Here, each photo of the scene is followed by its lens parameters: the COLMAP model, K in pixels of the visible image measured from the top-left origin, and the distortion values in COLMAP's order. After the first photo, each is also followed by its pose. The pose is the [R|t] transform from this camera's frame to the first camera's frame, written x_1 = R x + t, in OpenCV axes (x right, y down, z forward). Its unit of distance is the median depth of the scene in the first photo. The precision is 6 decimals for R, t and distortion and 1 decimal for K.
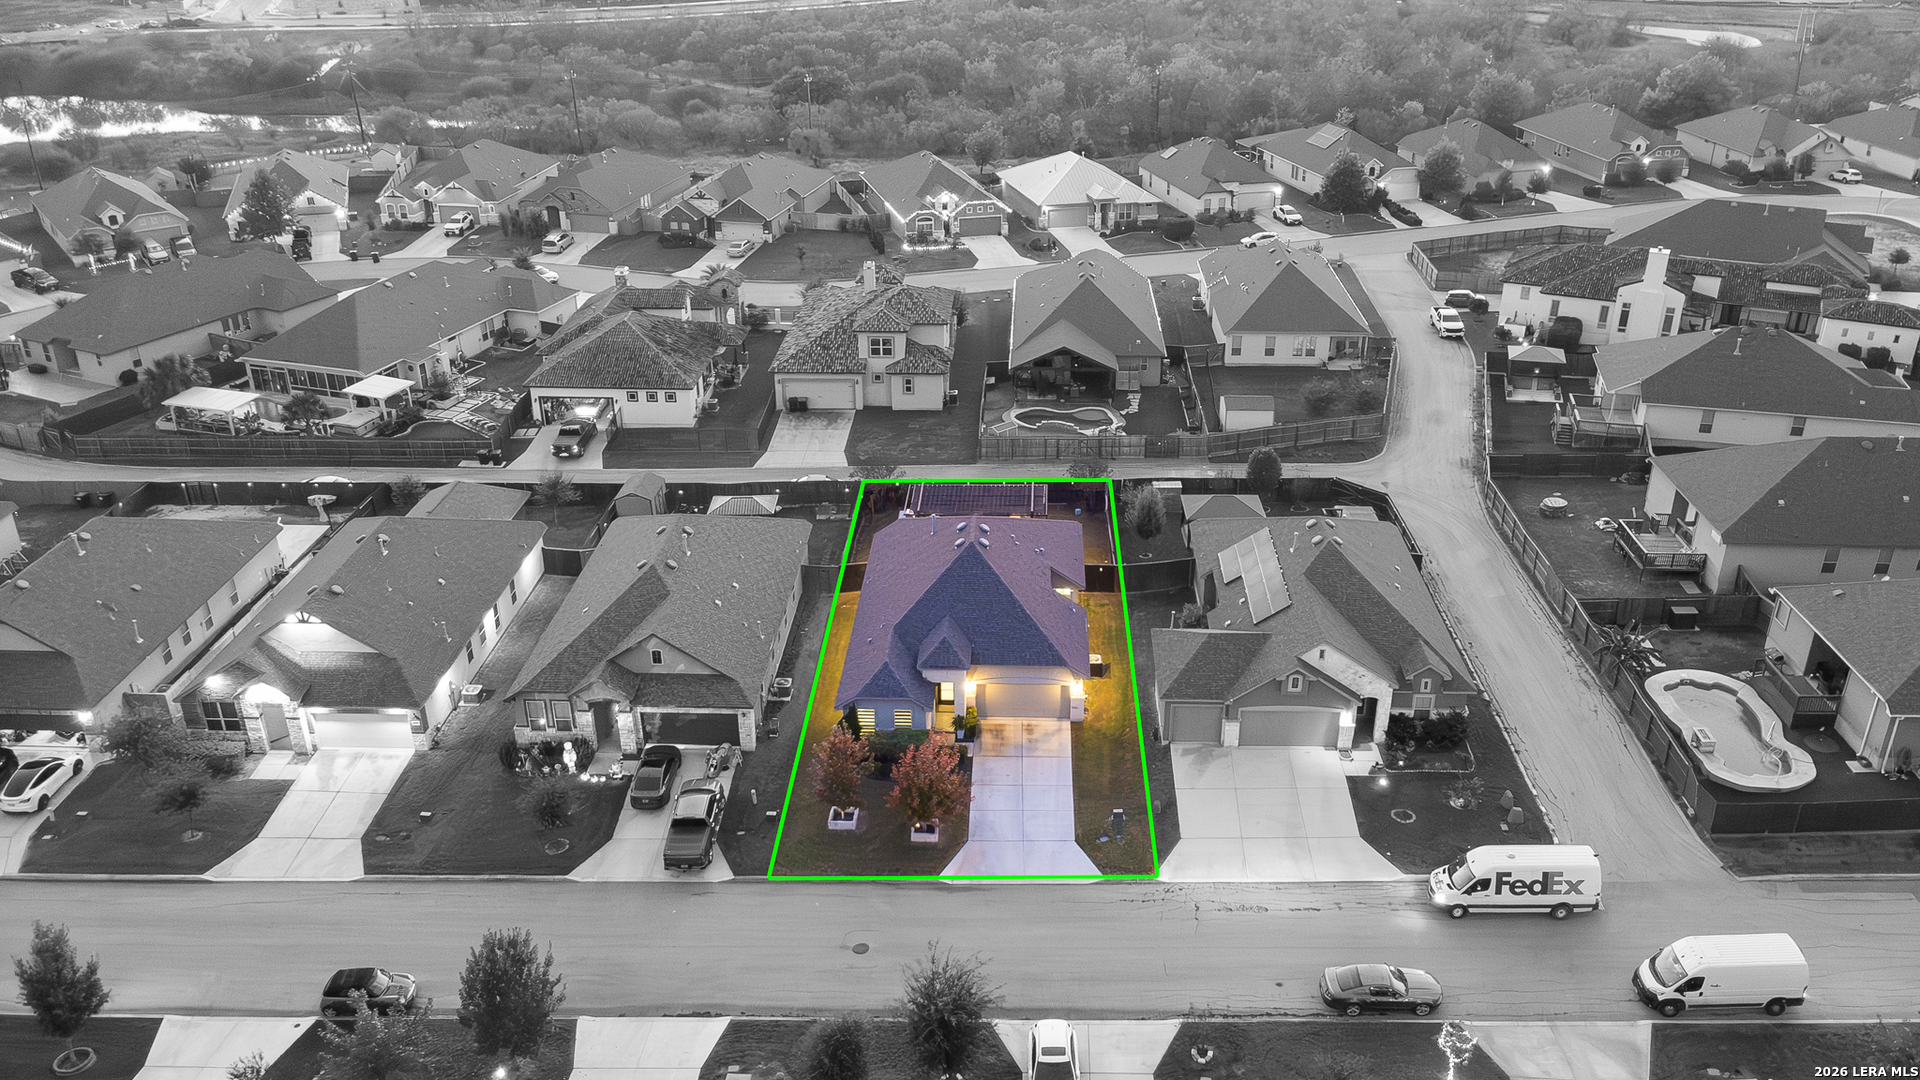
lens RADIAL K [[1573.0, 0, 965.0], [0, 1573.0, 540.3], [0, 0, 1]] dist [0.014677, -0.010297]
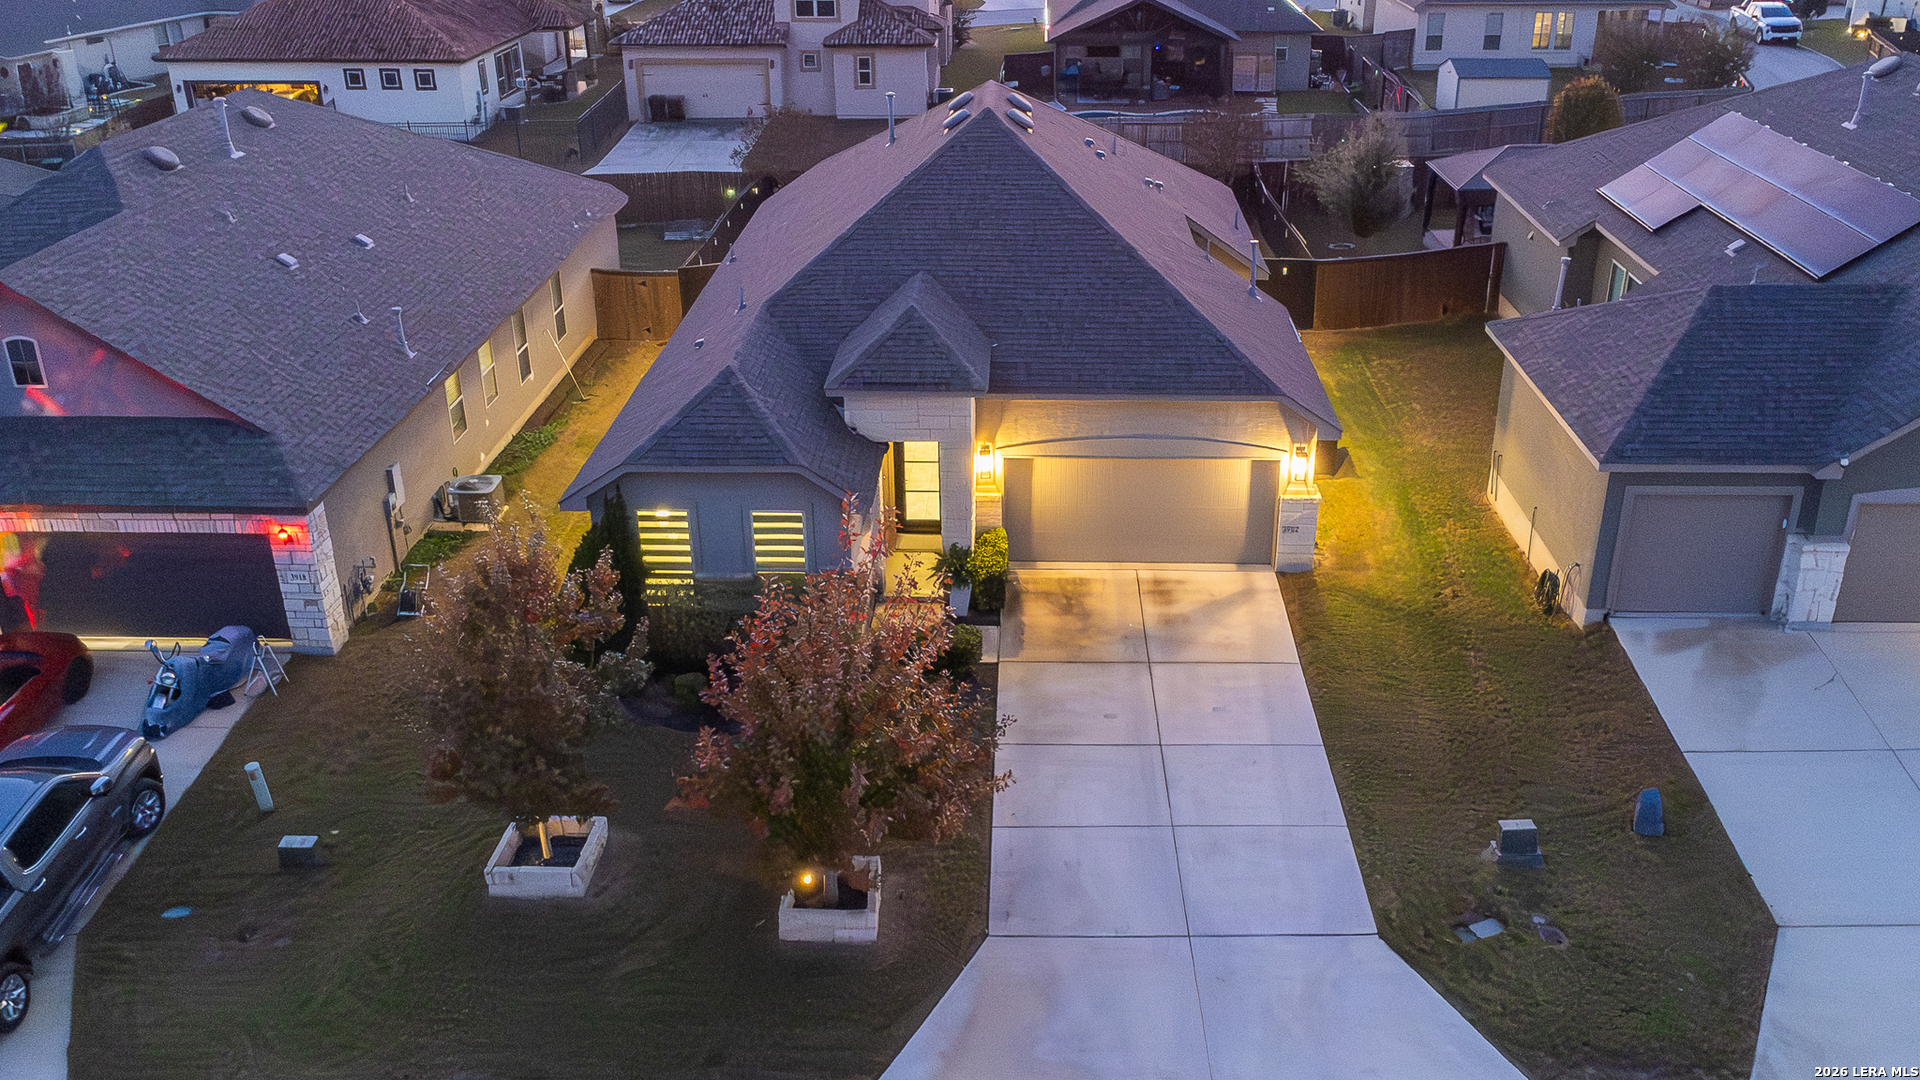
lens RADIAL K [[1573.0, 0, 993.5], [0, 1573.0, 519.1], [0, 0, 1]] dist [0.014677, -0.010297]
pose [[0.999824, -0.002005, 0.018669, -0.001866], [0.002680, 0.999341, -0.036196, 0.117891], [-0.018584, 0.036240, 0.999170, 0.665055]]
